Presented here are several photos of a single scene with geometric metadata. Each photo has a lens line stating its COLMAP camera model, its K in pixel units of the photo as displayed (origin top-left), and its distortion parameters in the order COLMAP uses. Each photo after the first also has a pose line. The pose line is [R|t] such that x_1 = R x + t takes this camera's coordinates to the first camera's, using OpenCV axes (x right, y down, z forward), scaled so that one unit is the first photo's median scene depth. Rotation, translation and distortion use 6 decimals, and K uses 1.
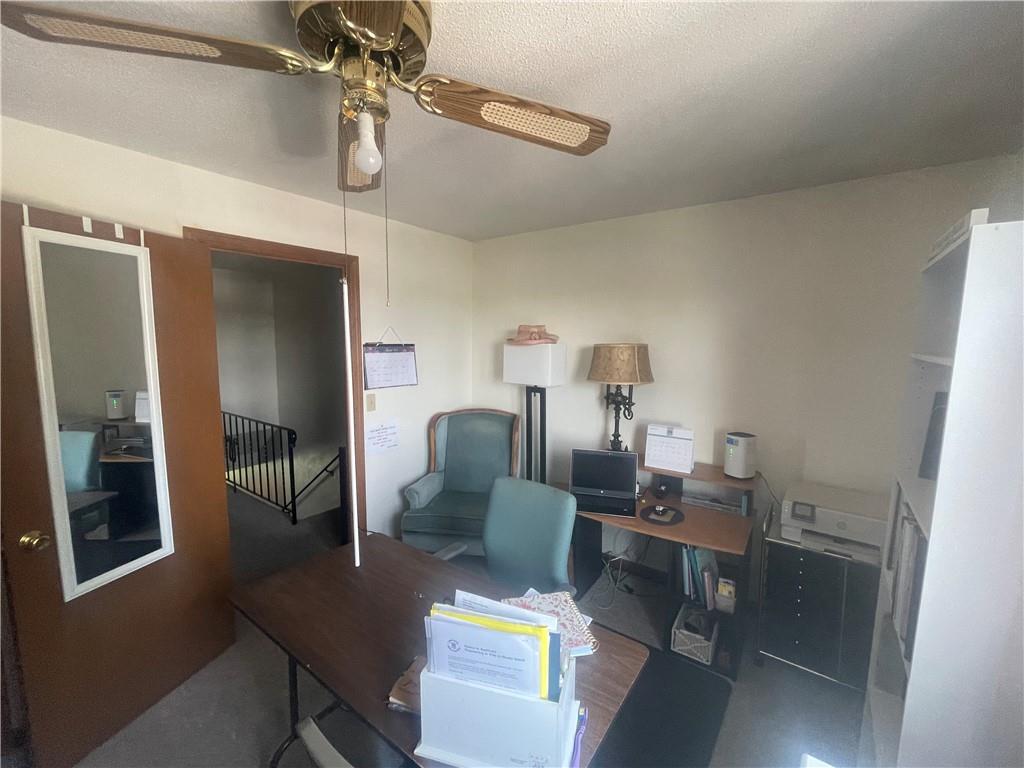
lens RADIAL K [[418.5, 0, 511.2], [0, 418.5, 384.4], [0, 0, 1]] dist [-0.001412, 0.000305]
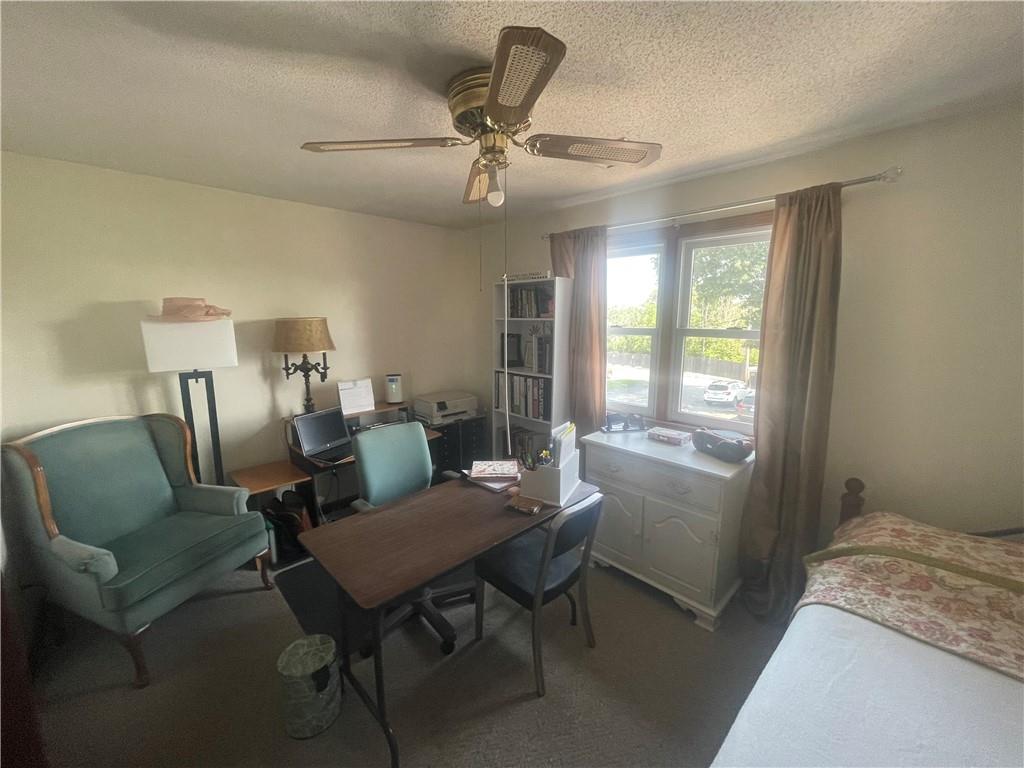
lens RADIAL K [[418.5, 0, 511.2], [0, 418.5, 384.4], [0, 0, 1]] dist [-0.001412, 0.000305]
pose [[0.162979, -0.167775, 0.972260, -0.692905], [0.111776, 0.982231, 0.150759, -0.025893], [-0.980278, 0.084105, 0.178836, 0.229580]]
